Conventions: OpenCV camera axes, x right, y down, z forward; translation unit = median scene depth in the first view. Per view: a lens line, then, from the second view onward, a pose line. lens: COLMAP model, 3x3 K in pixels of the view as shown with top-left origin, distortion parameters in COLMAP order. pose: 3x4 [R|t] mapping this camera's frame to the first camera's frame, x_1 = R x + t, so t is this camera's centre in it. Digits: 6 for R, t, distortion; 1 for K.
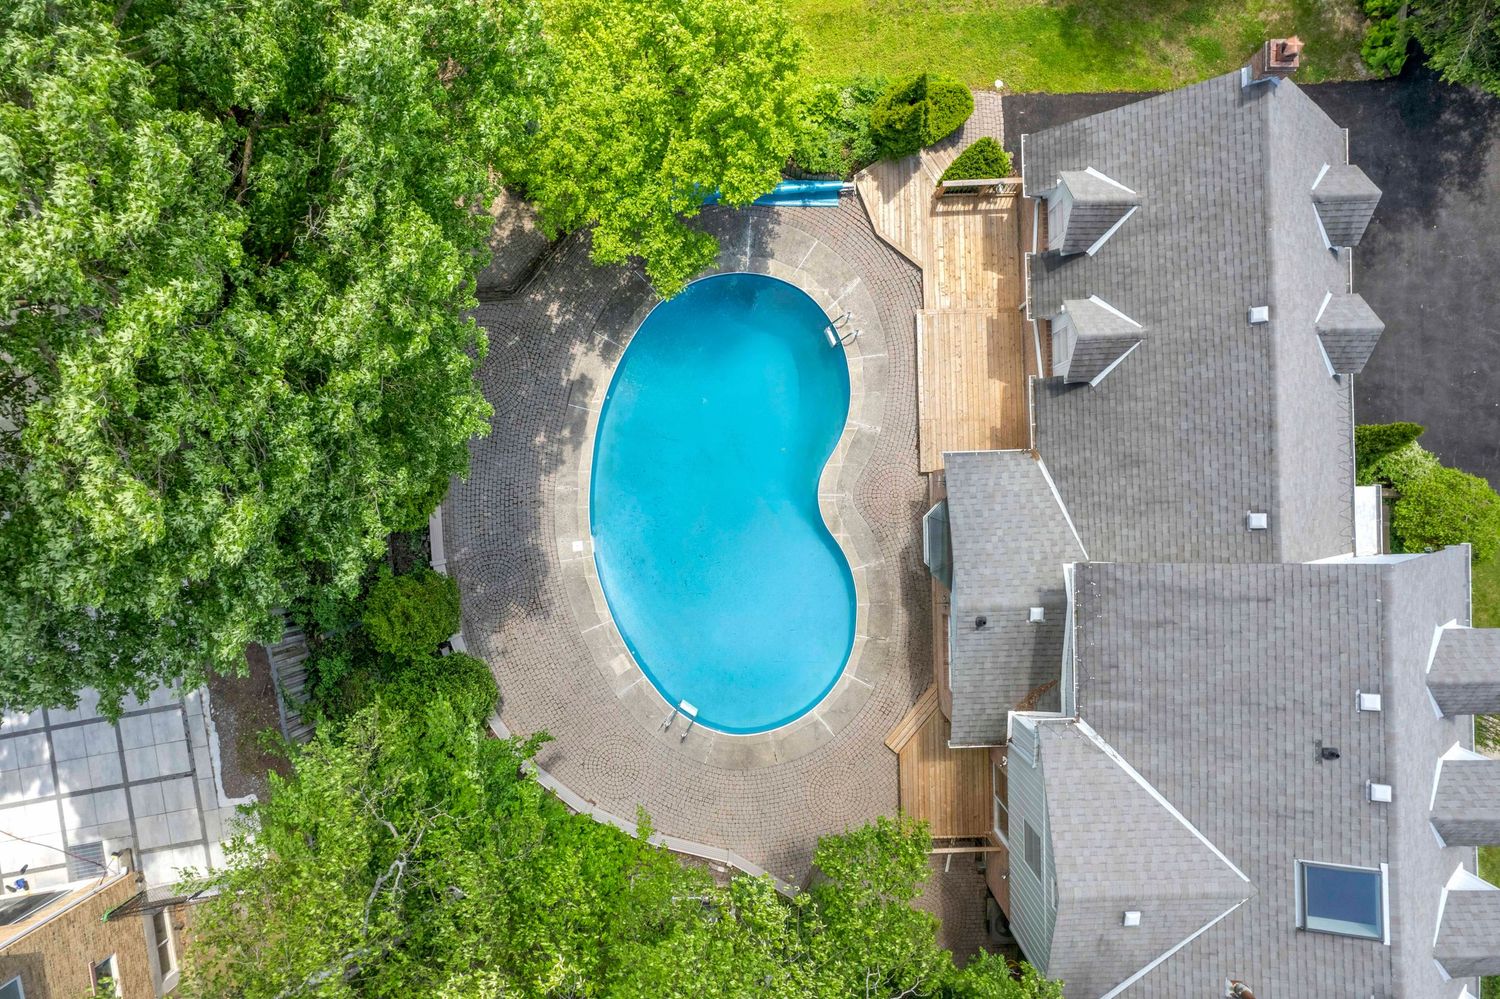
lens RADIAL K [[931.2, 0, 757.4], [0, 931.2, 500.0], [0, 0, 1]] dist [-0.073324, 0.056223]
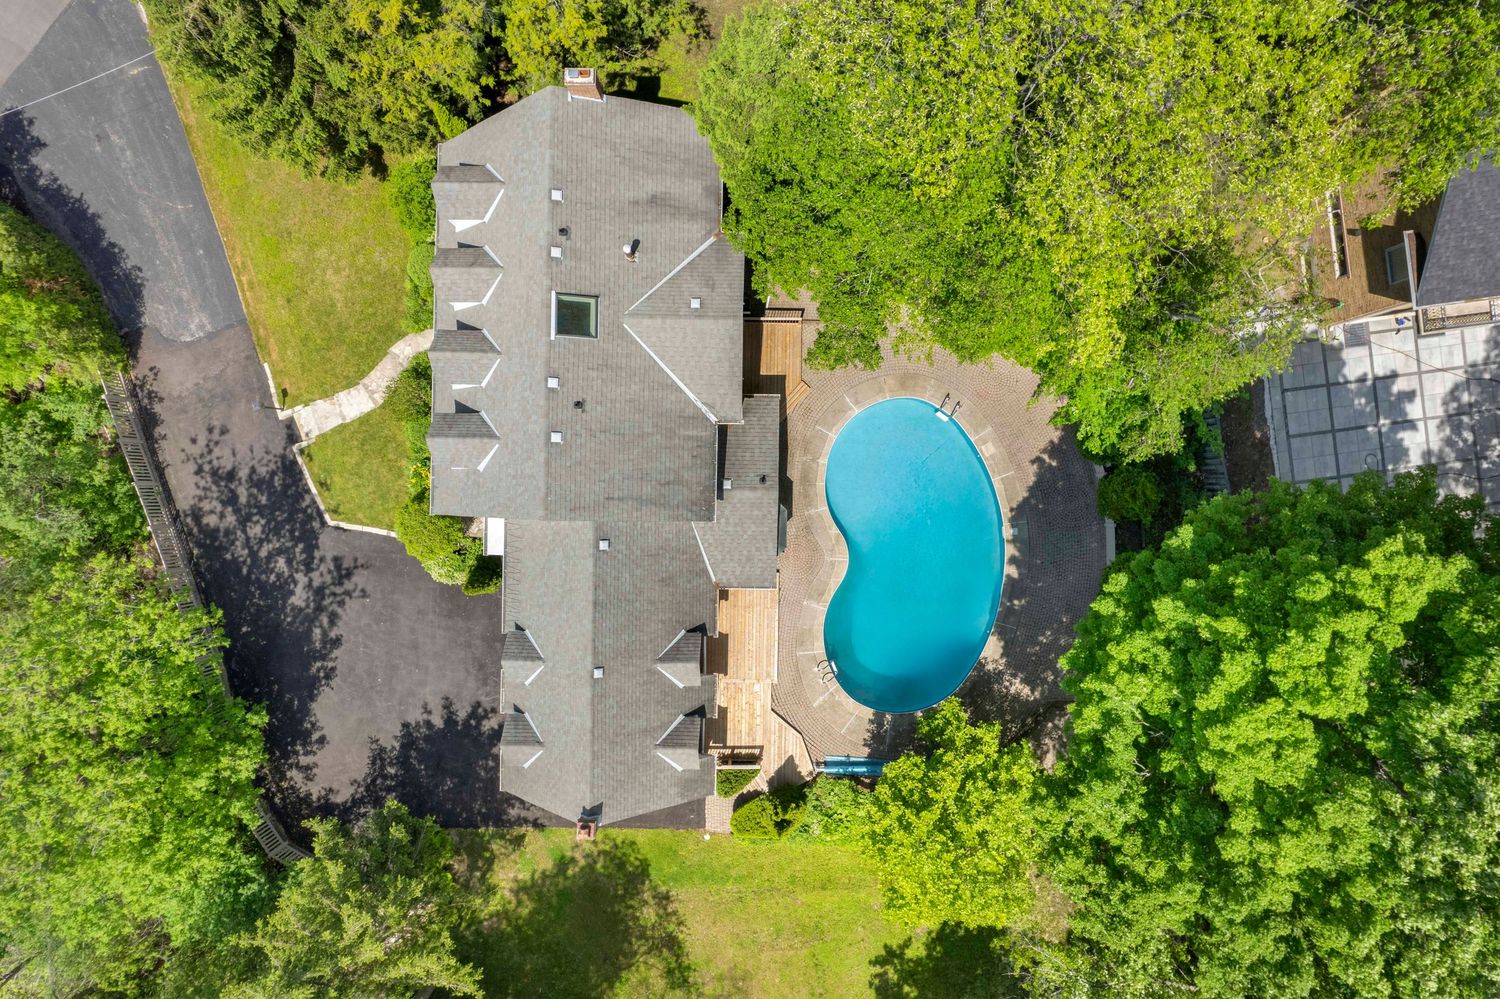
lens RADIAL K [[931.2, 0, 757.4], [0, 931.2, 500.0], [0, 0, 1]] dist [-0.073324, 0.056223]
pose [[-0.999069, -0.041142, 0.013013, 0.206990], [0.041053, -0.999132, -0.007061, 0.099259], [0.013292, -0.006520, 0.999890, -0.498617]]
